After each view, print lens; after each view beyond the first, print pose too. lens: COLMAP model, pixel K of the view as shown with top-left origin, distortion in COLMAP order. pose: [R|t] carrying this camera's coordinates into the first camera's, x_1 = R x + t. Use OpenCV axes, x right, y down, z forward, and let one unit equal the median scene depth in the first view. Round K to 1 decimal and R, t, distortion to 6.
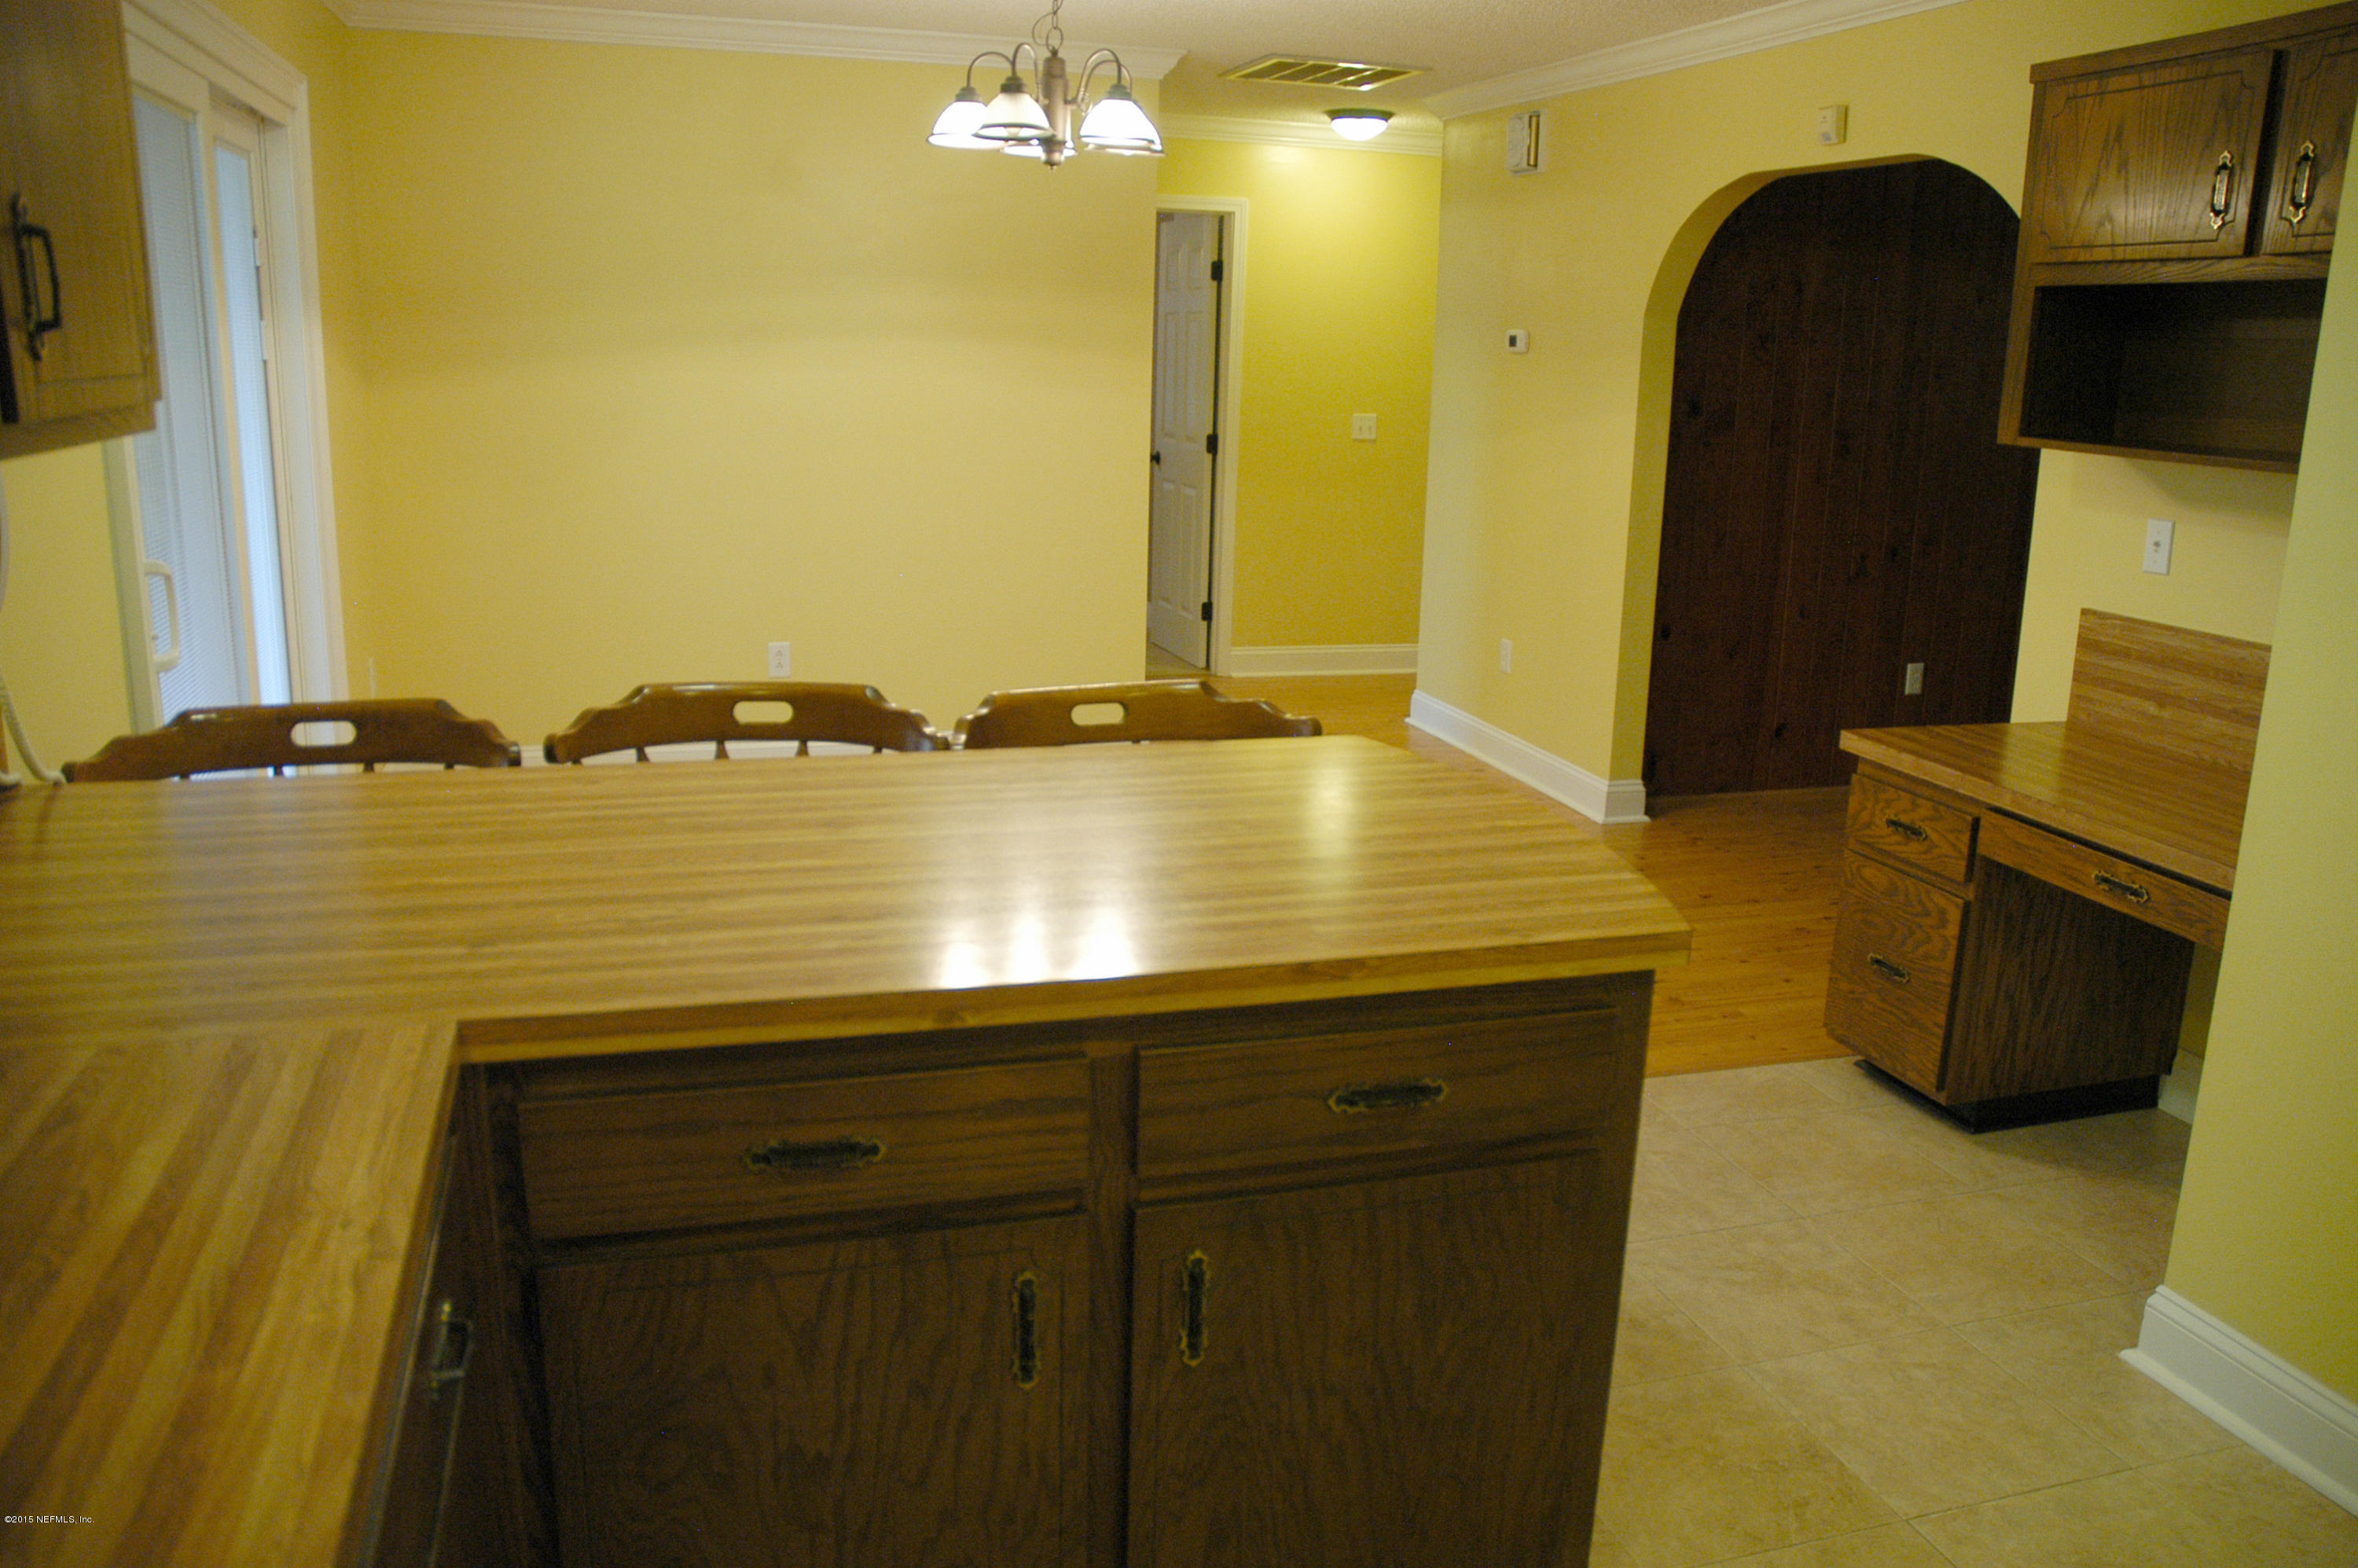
lens RADIAL K [[1805.3, 0, 1210.3], [0, 1805.3, 771.8], [0, 0, 1]] dist [-0.173668, 0.158088]
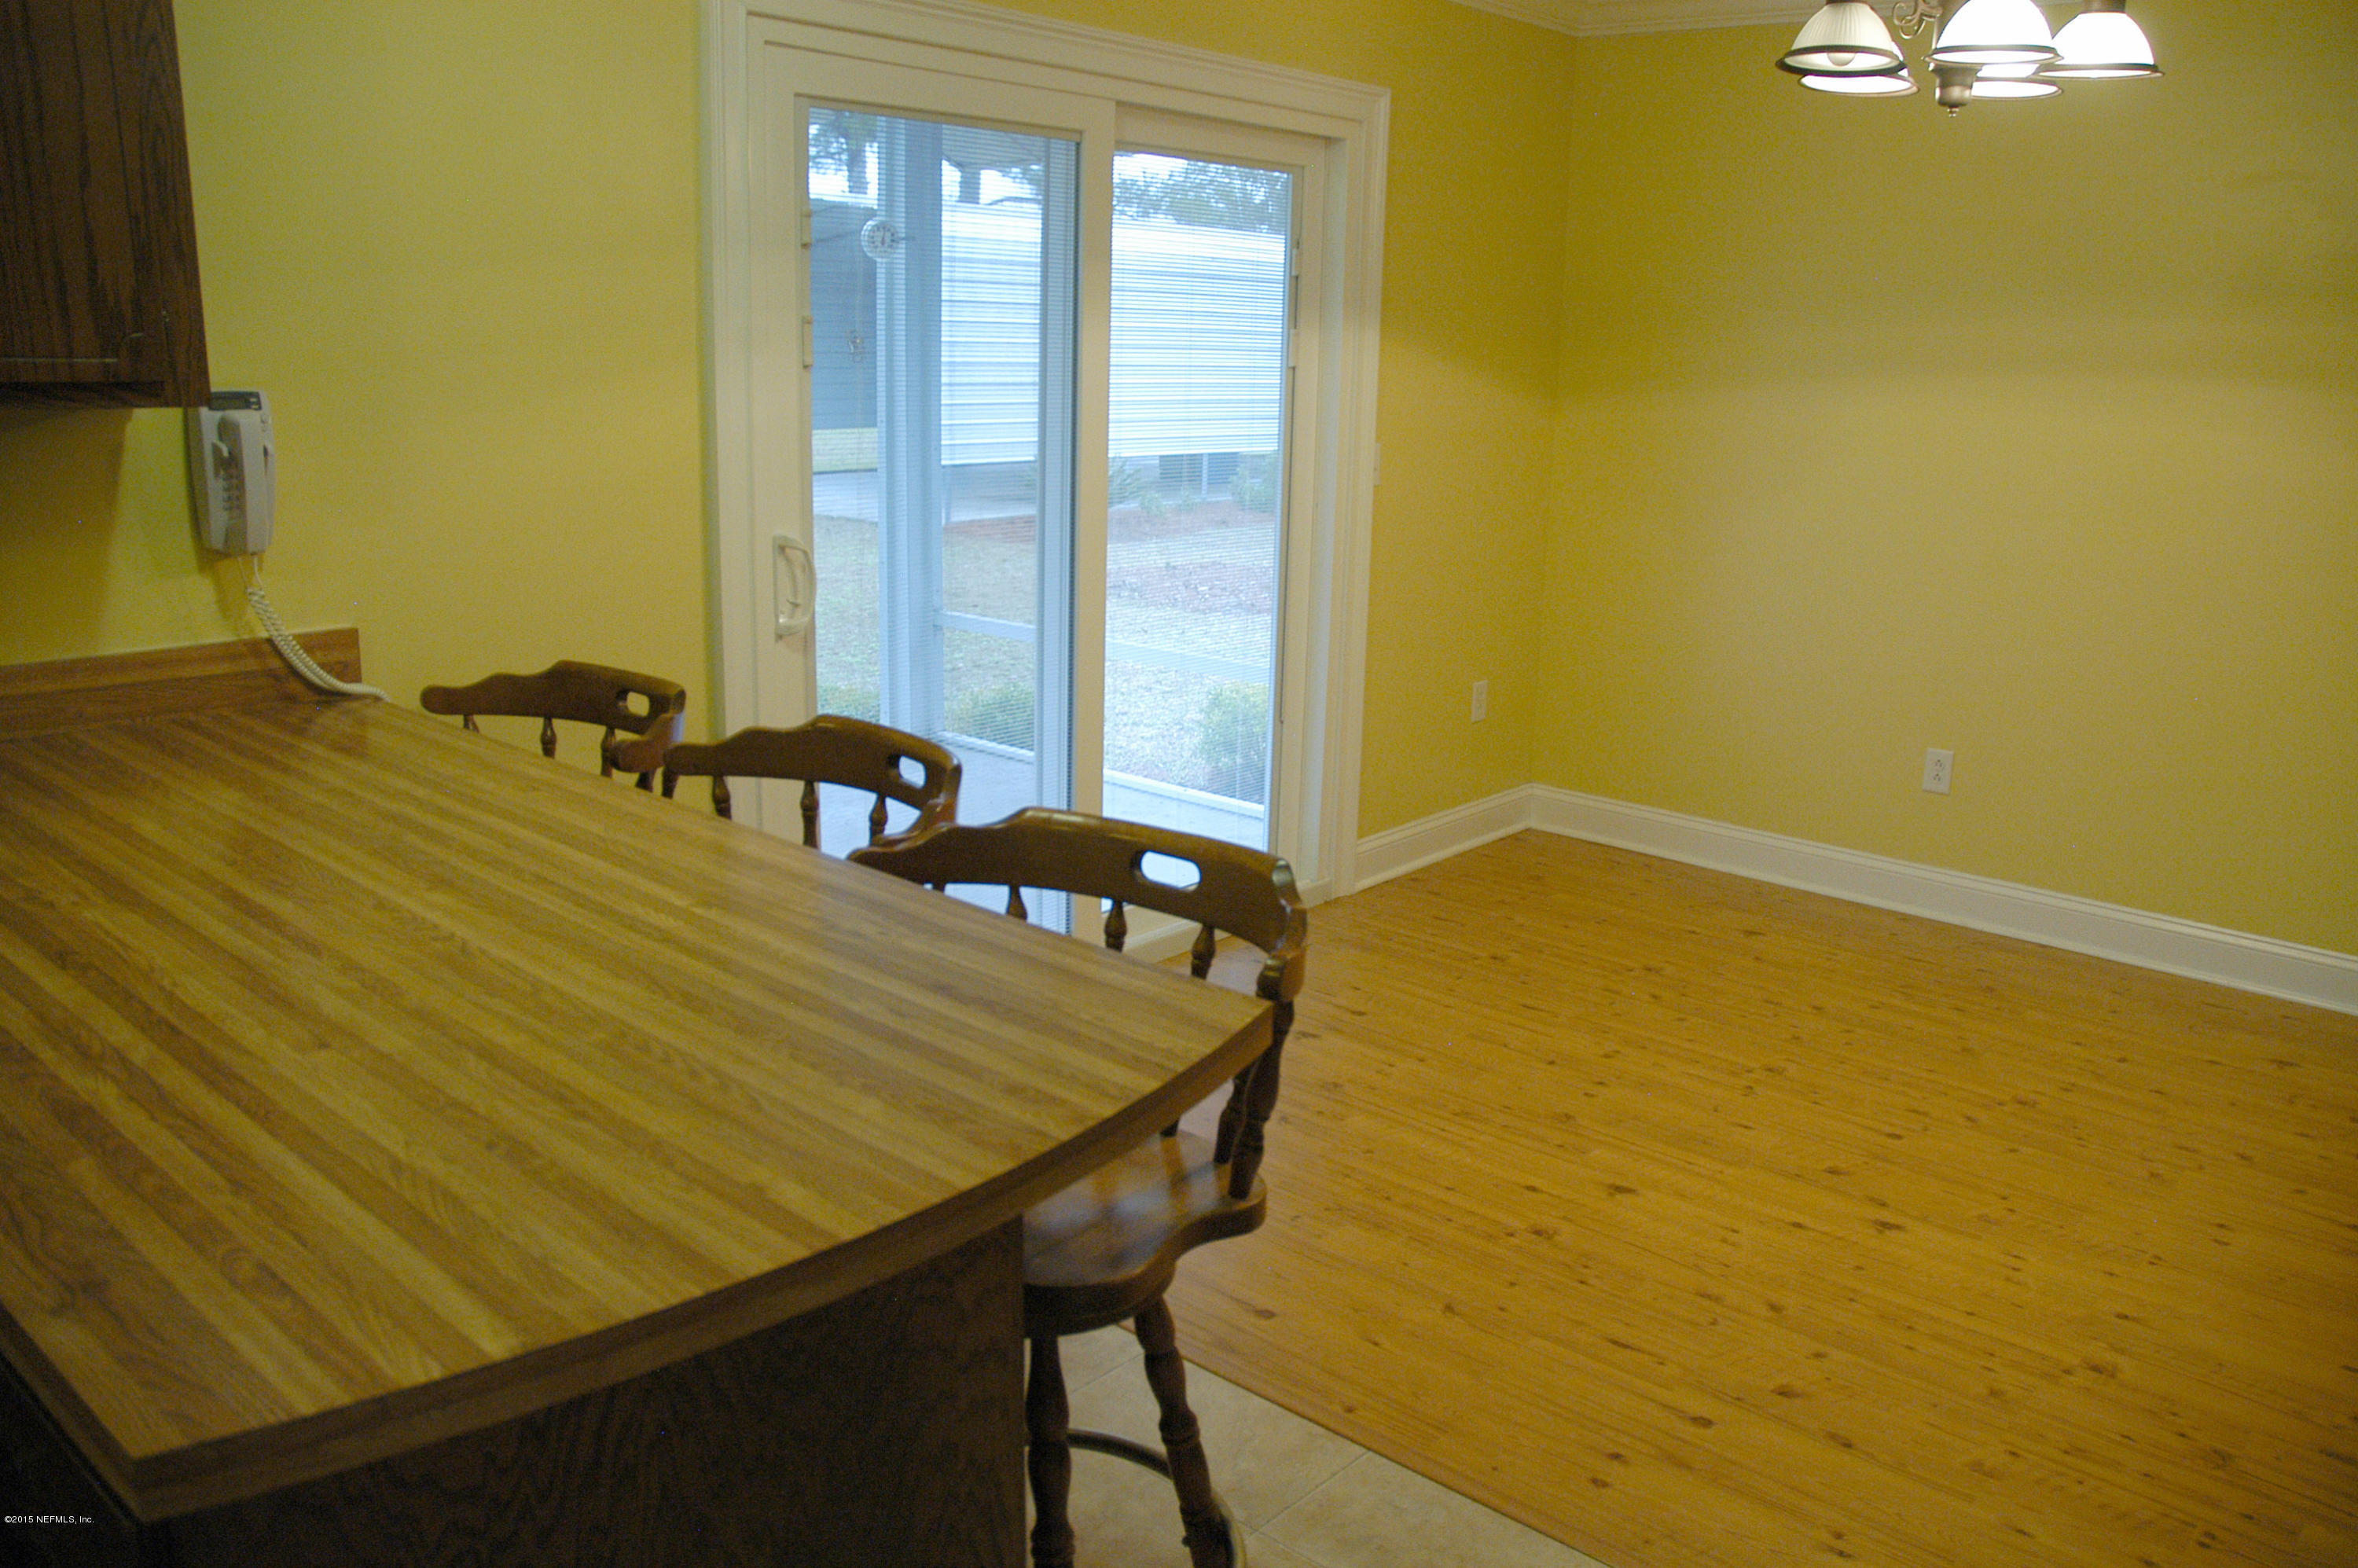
lens RADIAL K [[1805.3, 0, 1210.3], [0, 1805.3, 771.8], [0, 0, 1]] dist [-0.173668, 0.158088]
pose [[0.528776, 0.189149, -0.827417, 0.420529], [-0.210375, 0.973640, 0.088131, -0.109525], [0.822276, 0.127466, 0.554630, 0.506791]]
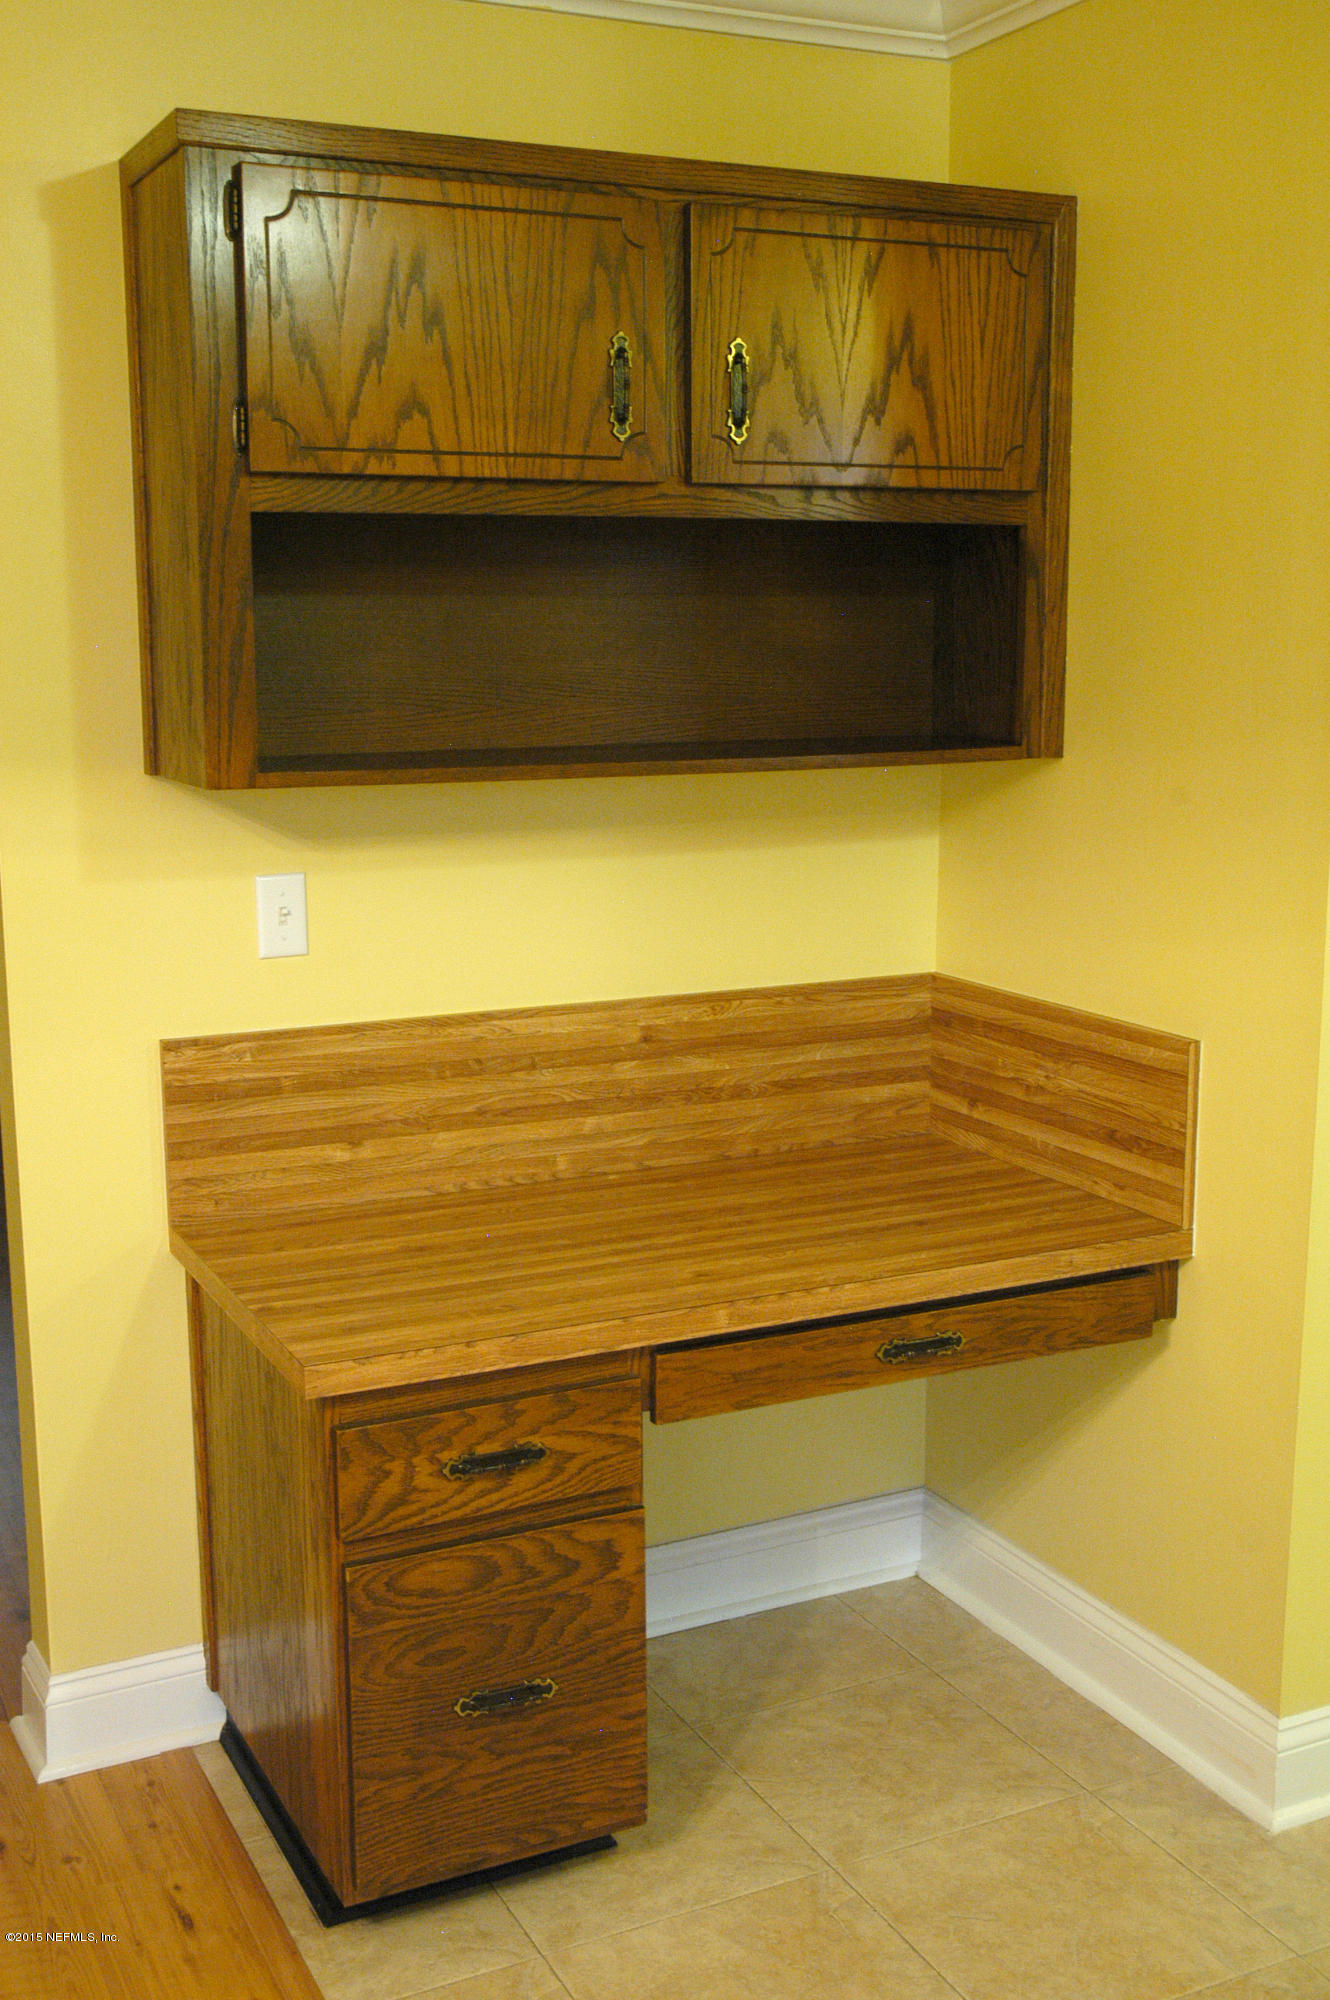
lens RADIAL K [[2120.5, 0, 634.7], [0, 2120.5, 990.4], [0, 0, 1]] dist [-0.034338, 0.016896]
pose [[-0.137741, -0.192088, 0.971663, -0.256797], [0.232749, 0.947266, 0.220259, -0.260345], [-0.962733, 0.256492, -0.085769, 1.001057]]
